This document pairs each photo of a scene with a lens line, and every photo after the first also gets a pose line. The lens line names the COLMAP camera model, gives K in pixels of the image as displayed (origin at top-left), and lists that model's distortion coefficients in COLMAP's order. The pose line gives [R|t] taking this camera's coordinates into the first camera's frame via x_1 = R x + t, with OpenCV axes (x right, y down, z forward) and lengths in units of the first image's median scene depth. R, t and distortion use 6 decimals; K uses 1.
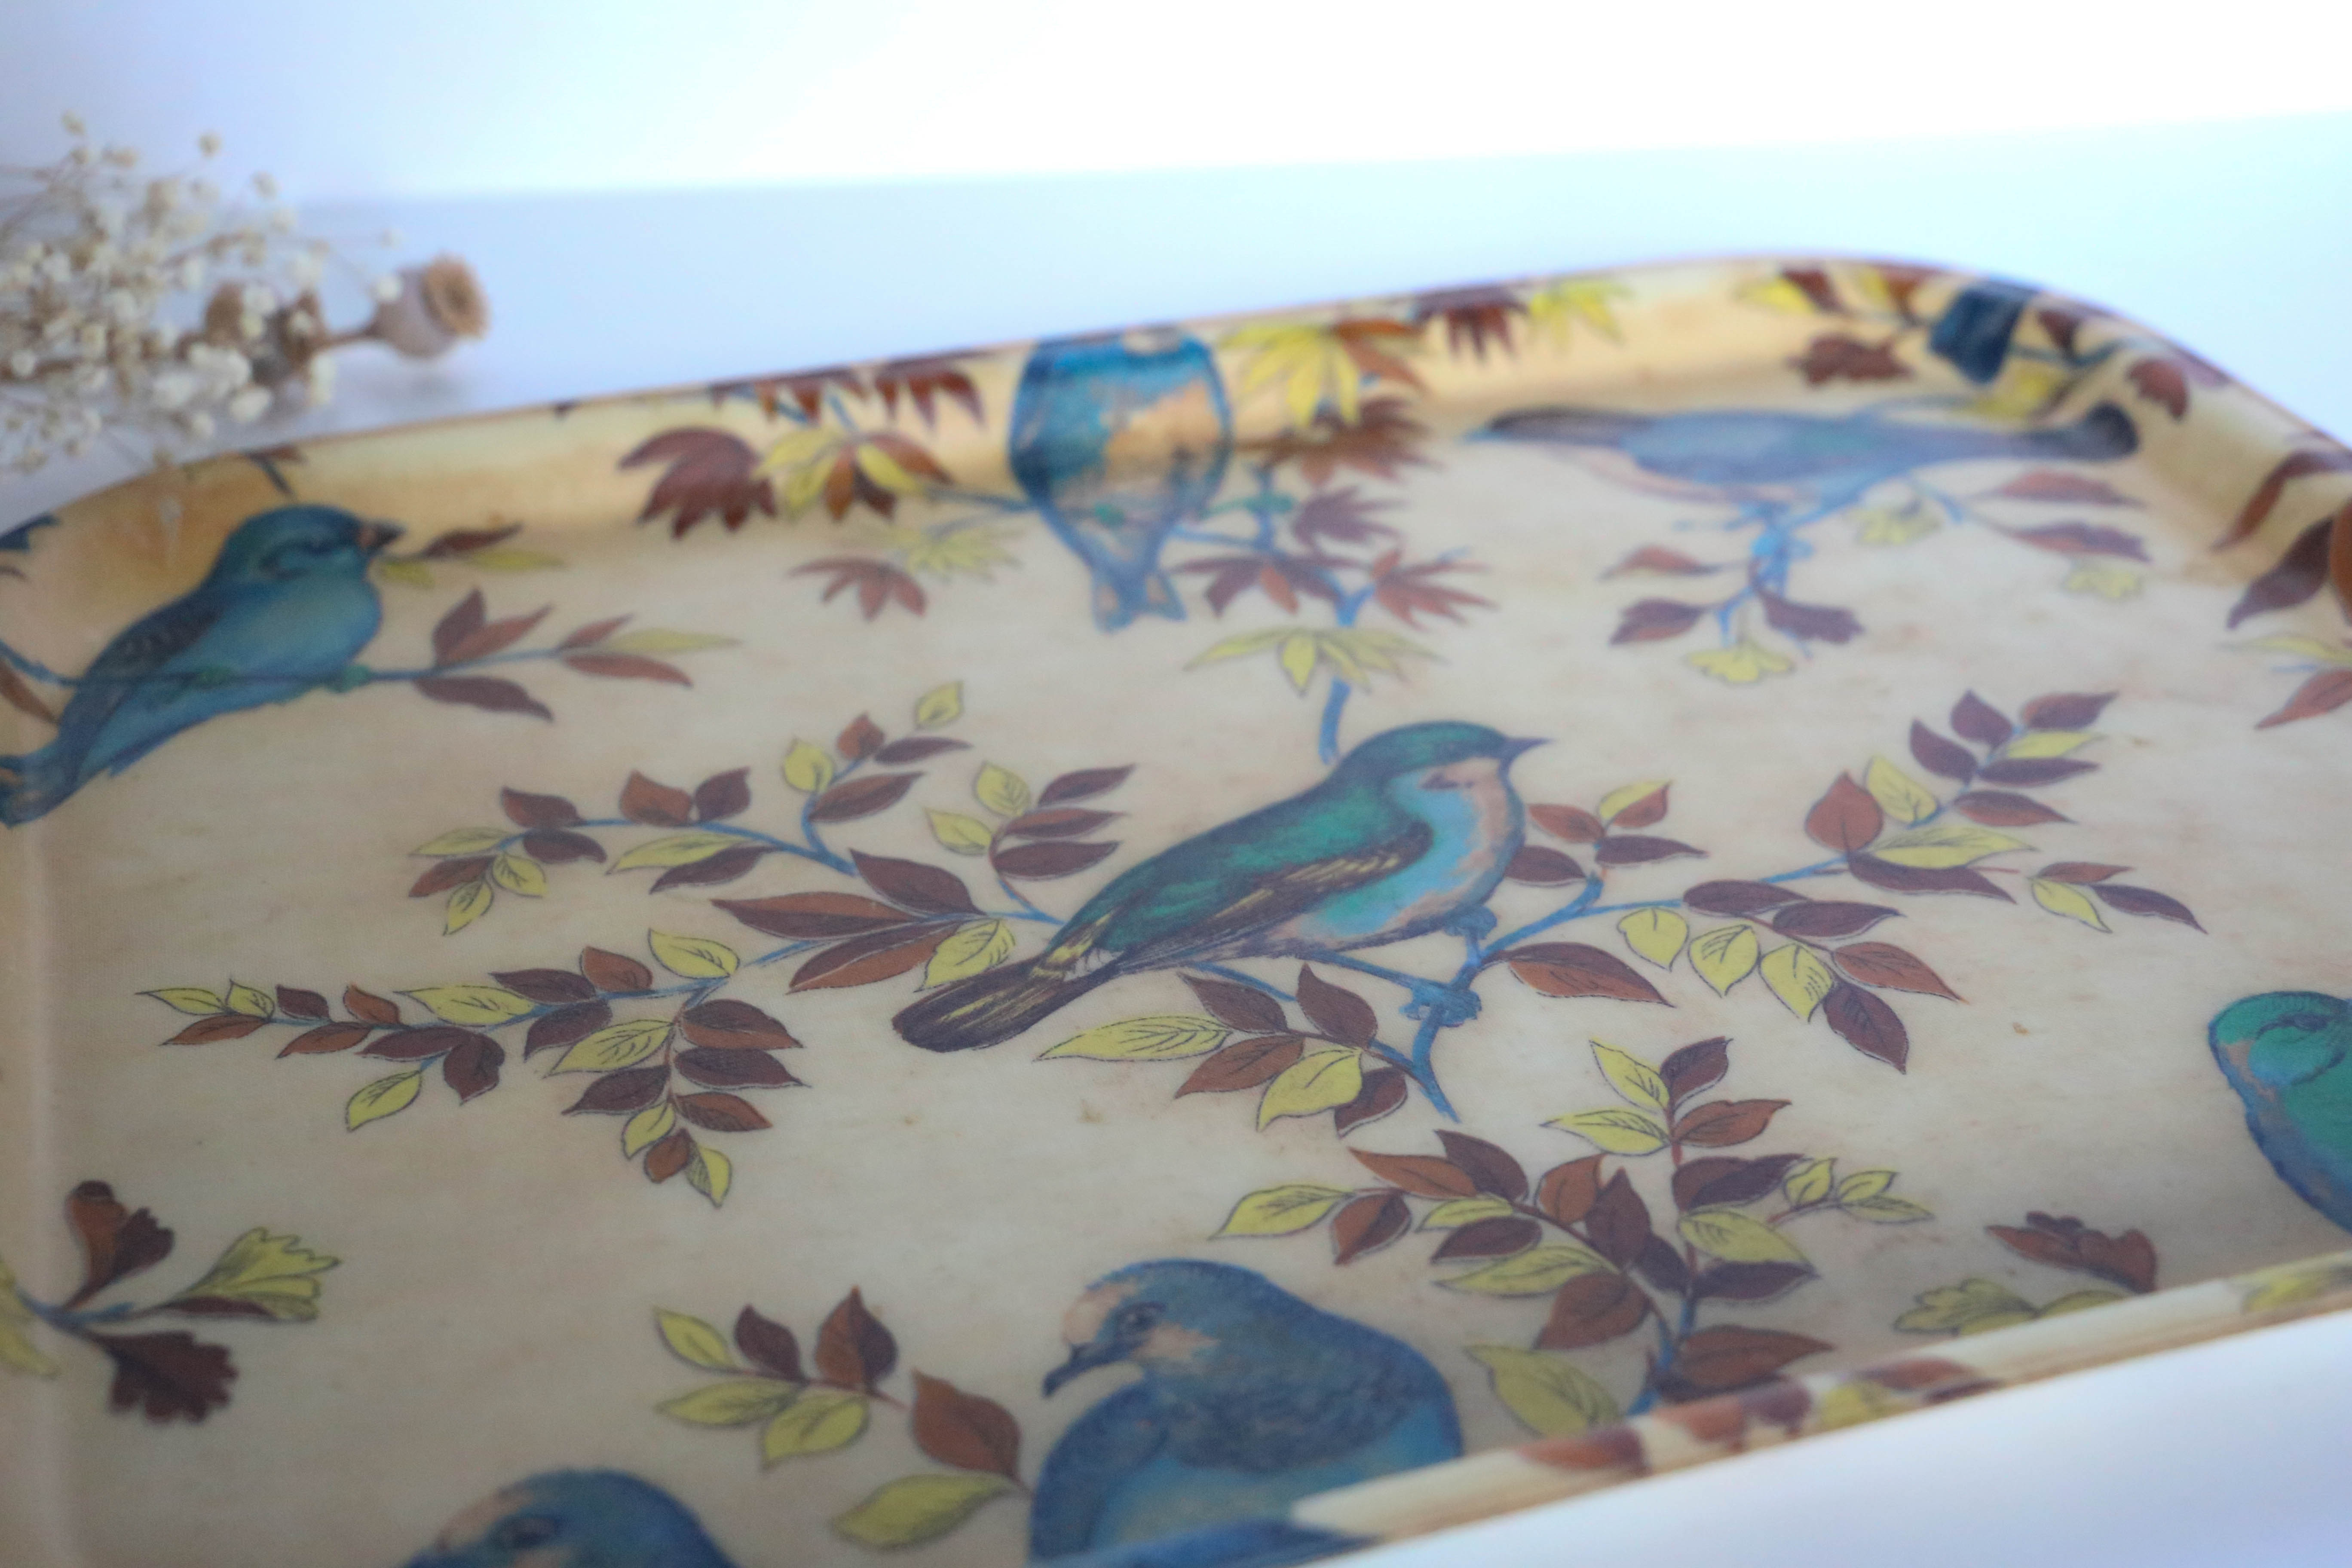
lens RADIAL K [[3122.0, 0, 1166.8], [0, 3122.0, 787.9], [0, 0, 1]] dist [0.032082, 0.000000]
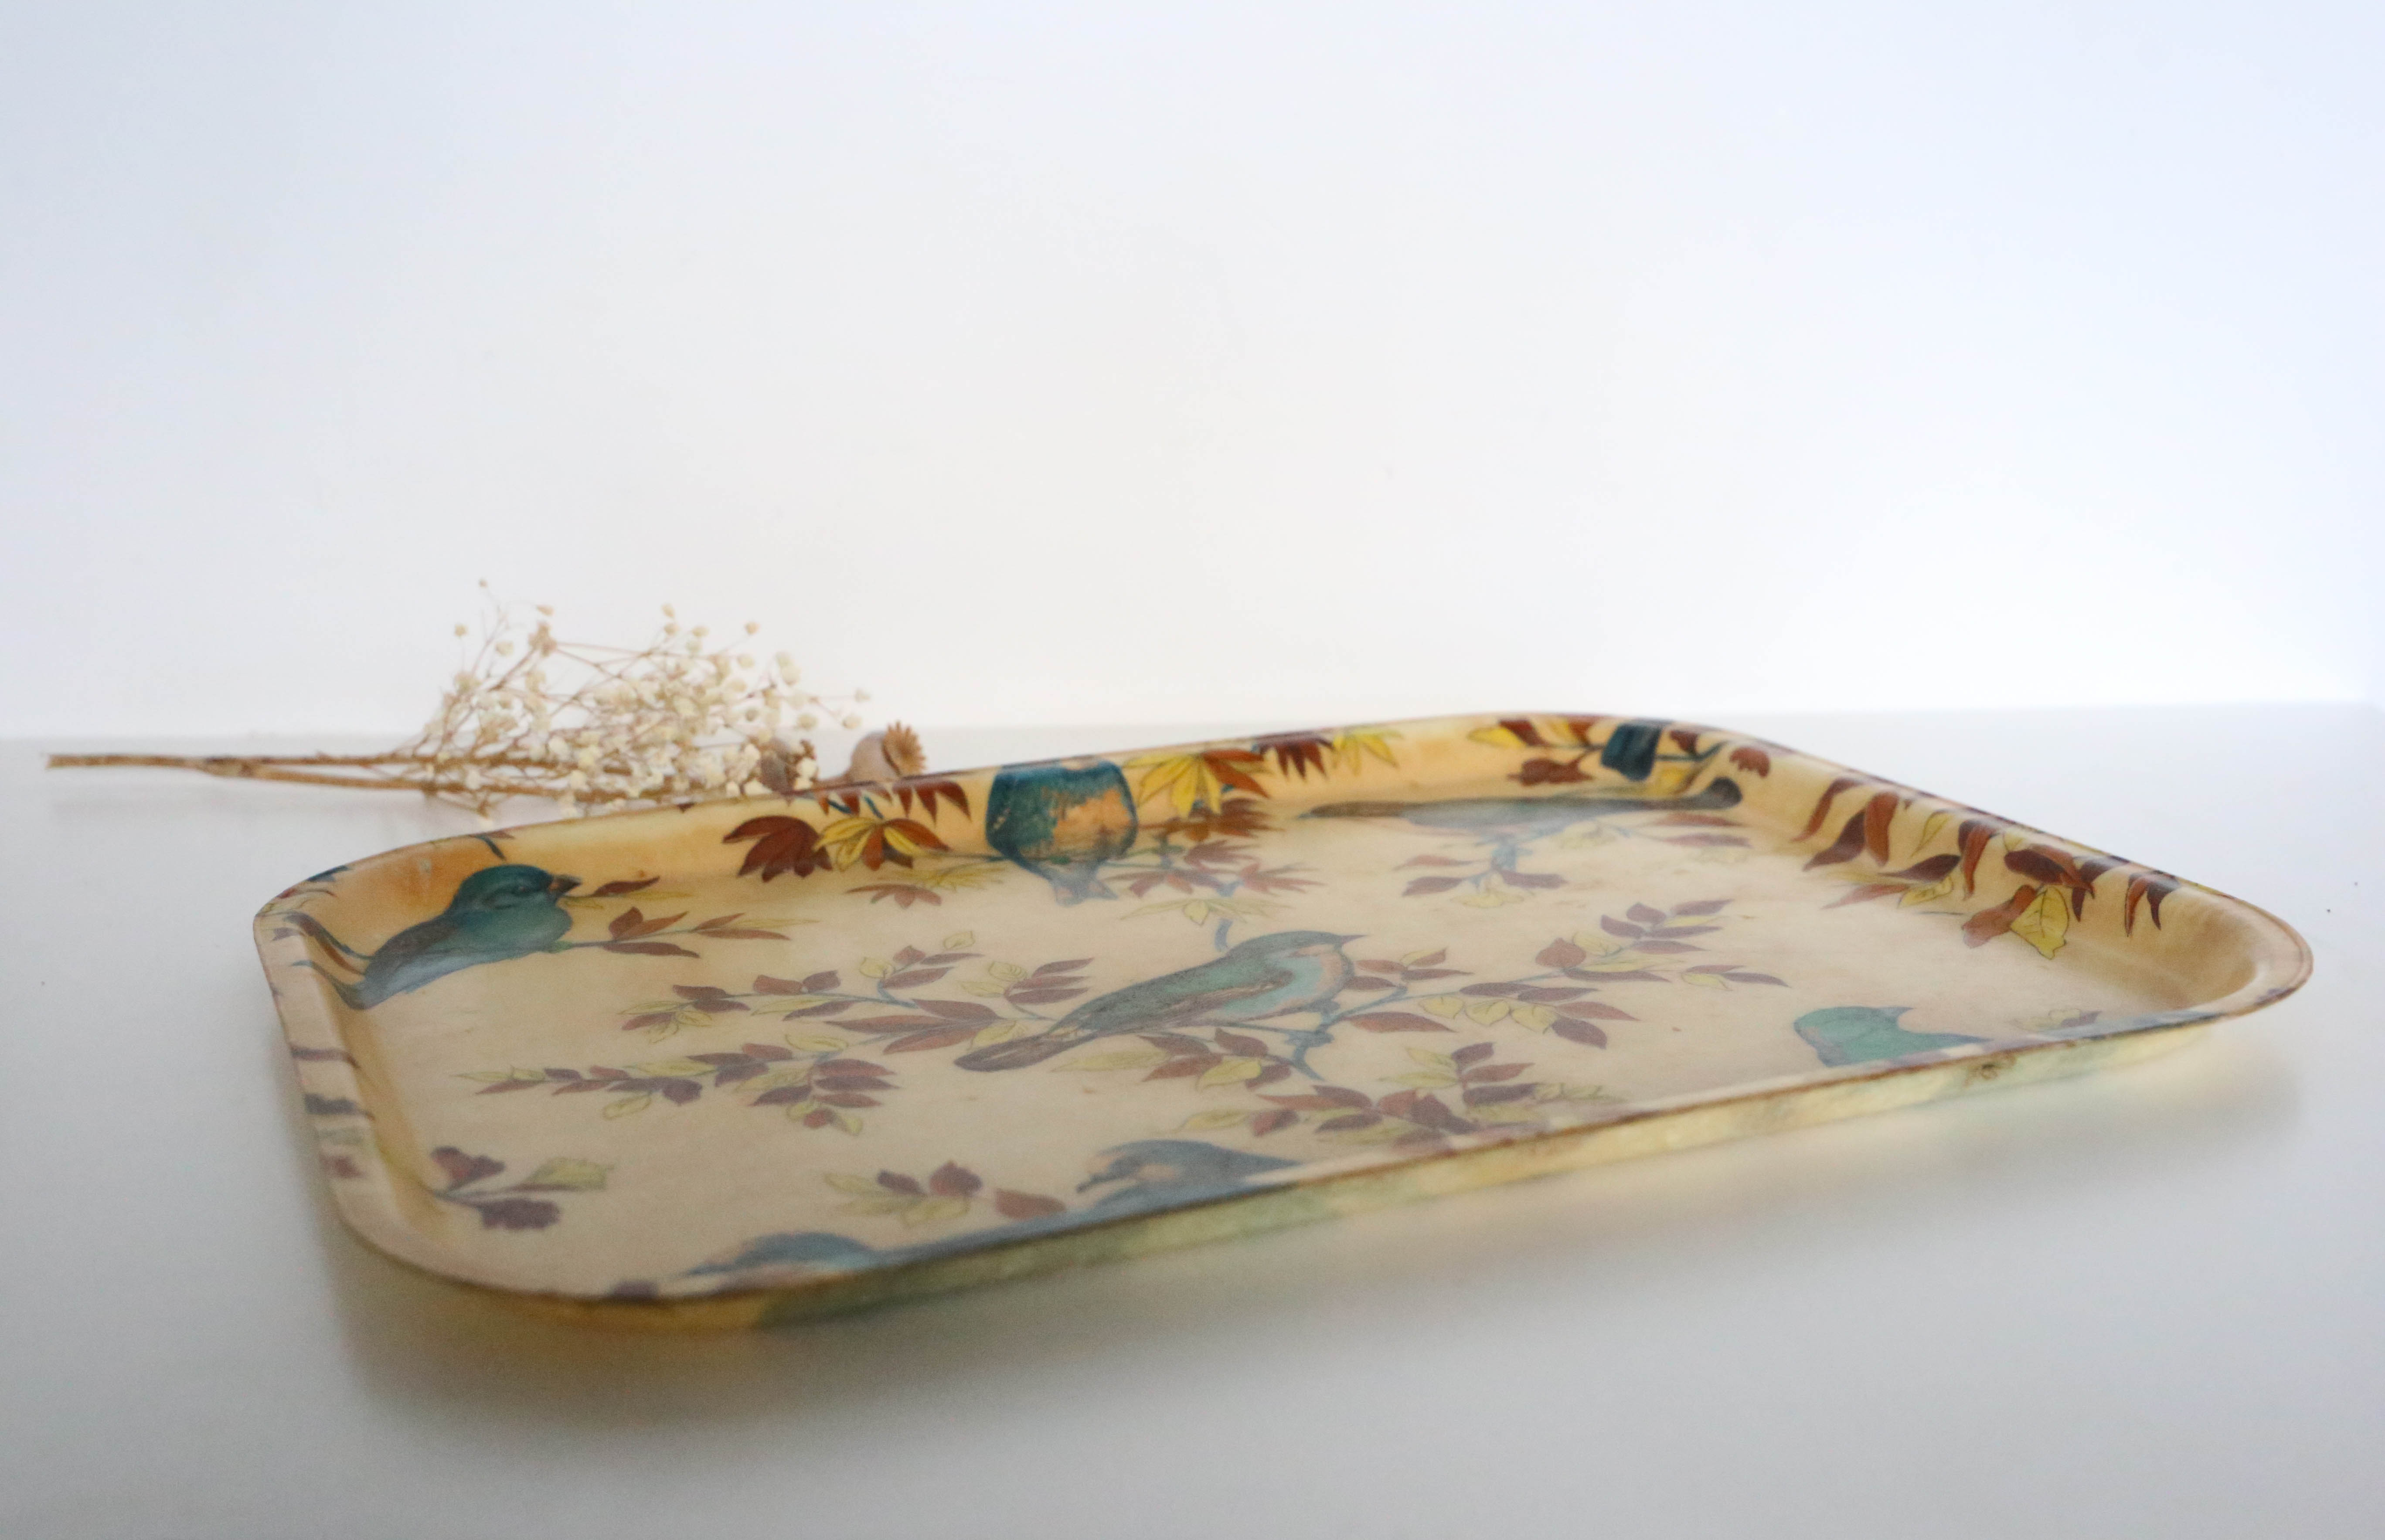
lens RADIAL K [[2760.8, 0, 1183.3], [0, 2760.8, 767.8], [0, 0, 1]] dist [0.014716, 0.000000]
pose [[0.997041, -0.037612, 0.067046, -0.057909], [0.055901, 0.953413, -0.296444, 0.329338], [-0.052772, 0.299314, 0.952694, -0.324877]]
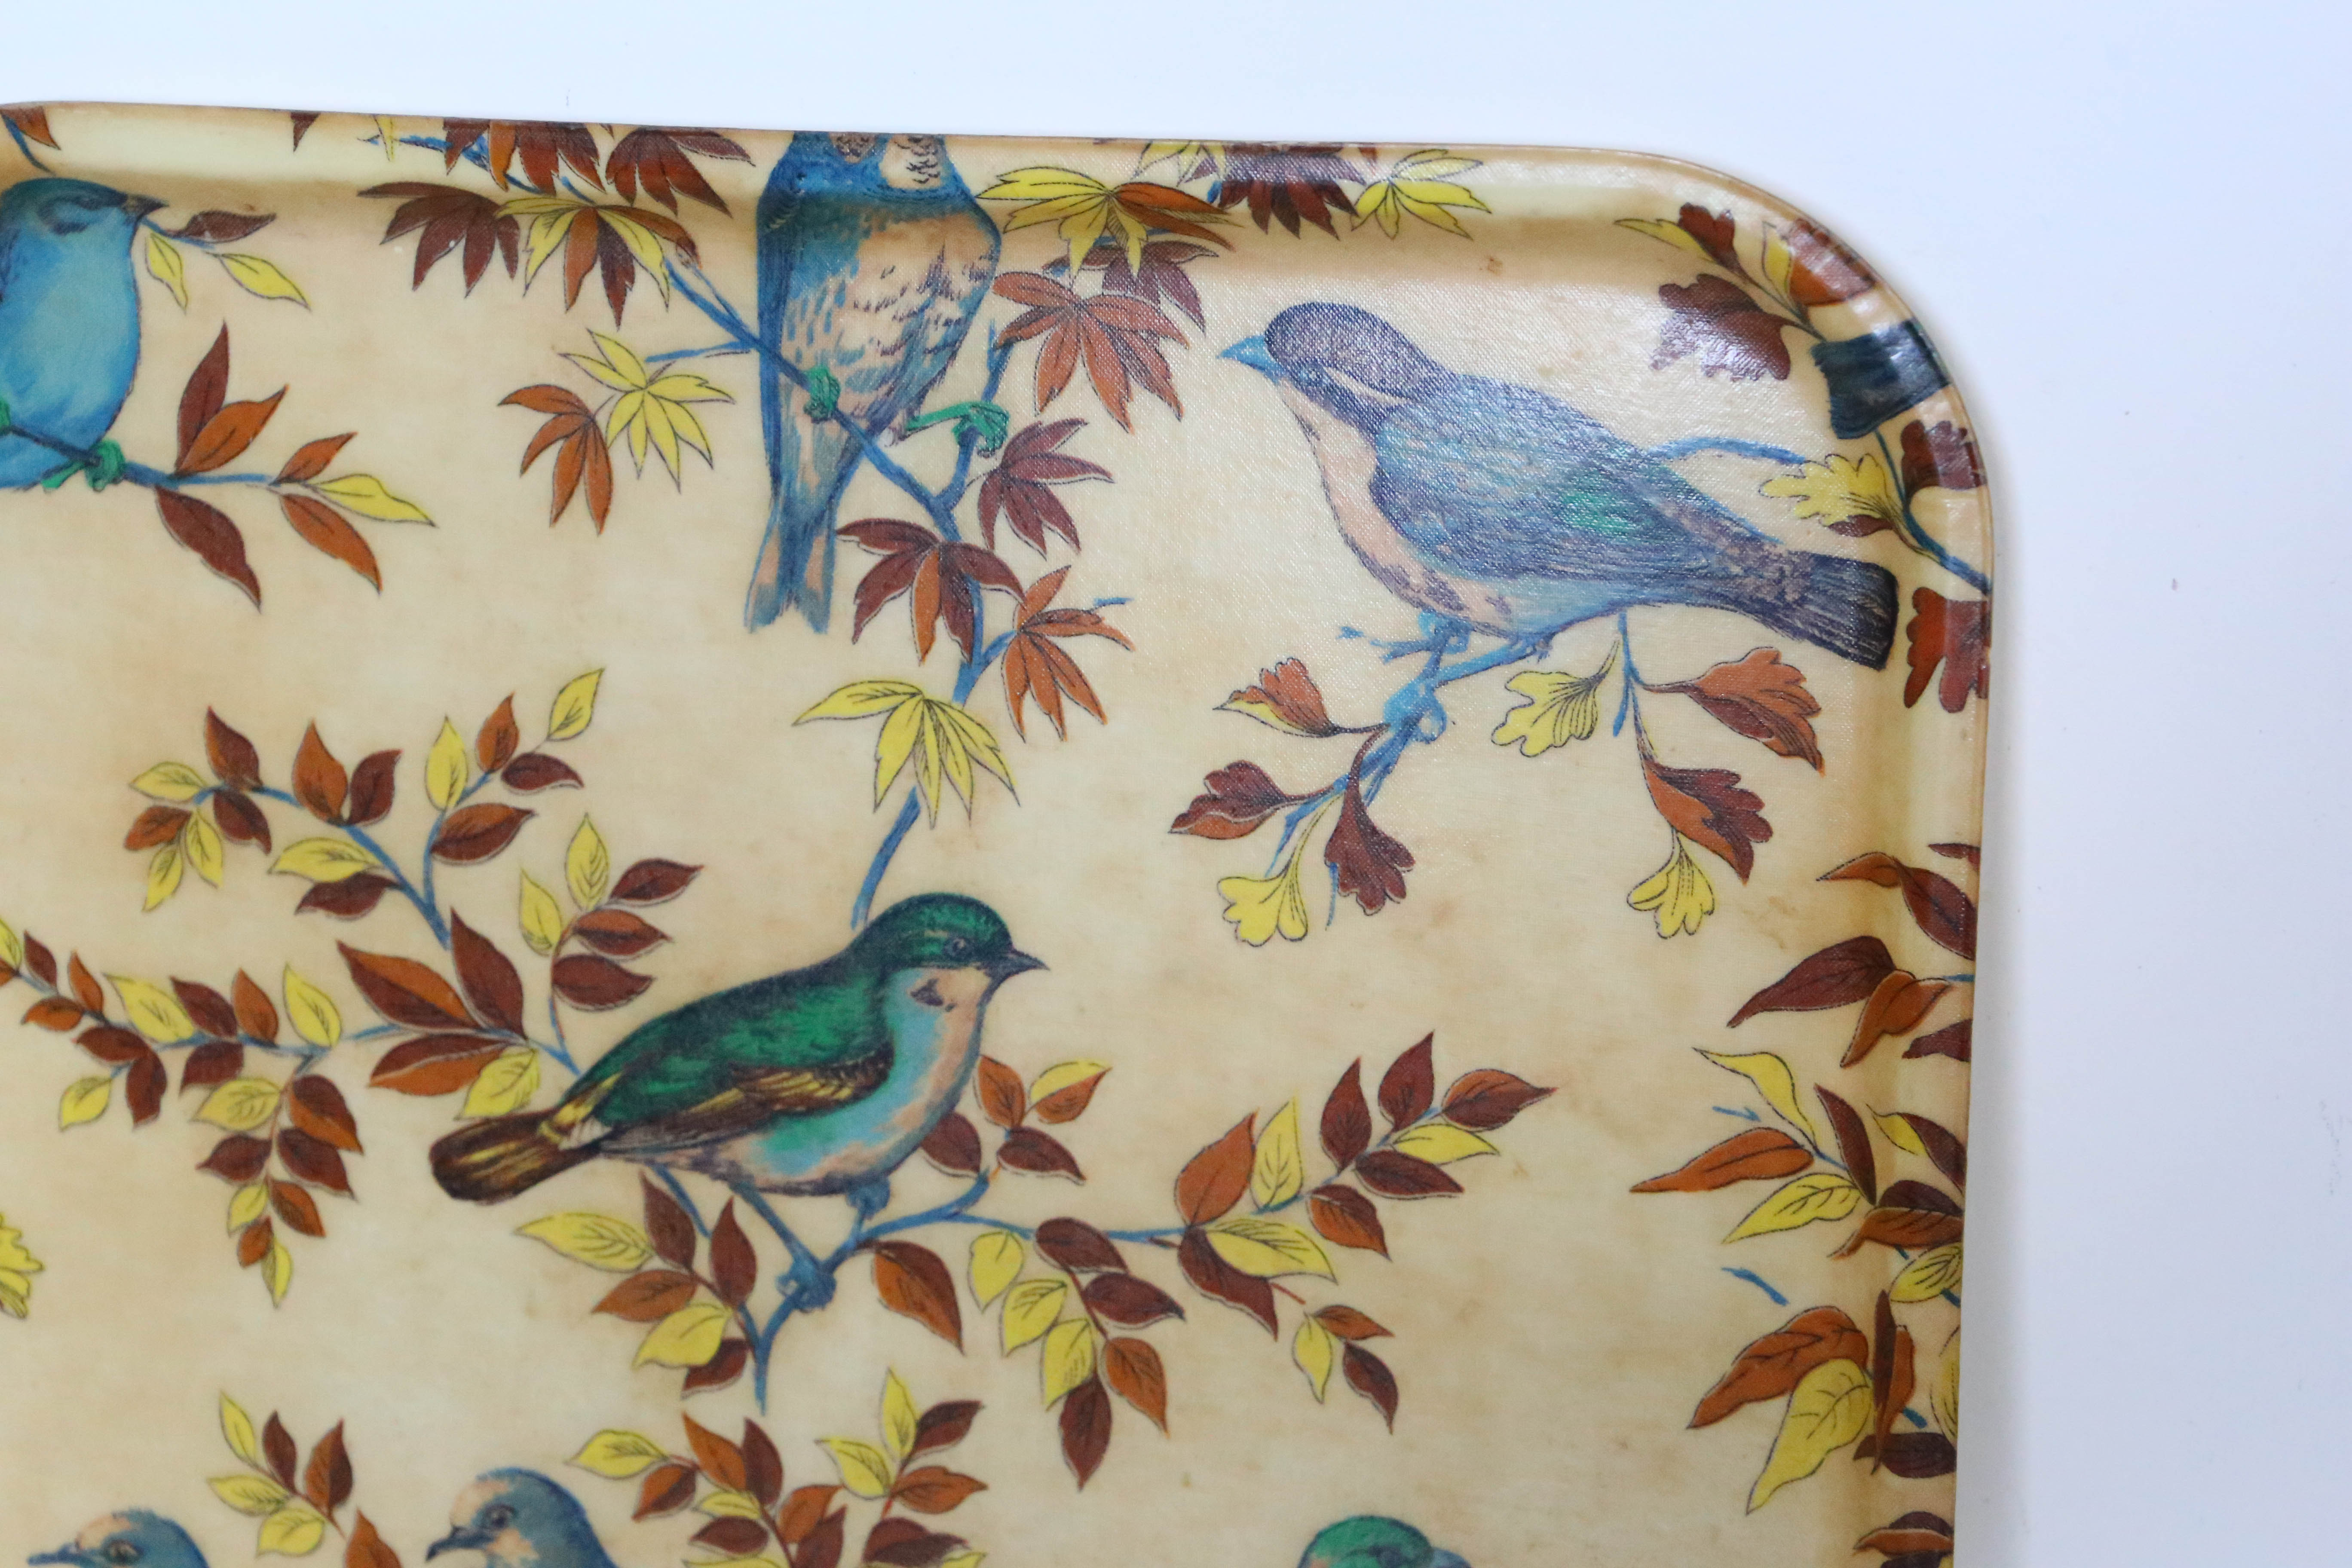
lens RADIAL K [[4674.3, 0, 1180.4], [0, 4674.3, 792.2], [0, 0, 1]] dist [0.196538, 0.000000]
pose [[0.921682, 0.358045, -0.149351, 0.438271], [0.028534, 0.321370, 0.946524, -1.802130], [0.386895, -0.876656, 0.285984, 0.647532]]
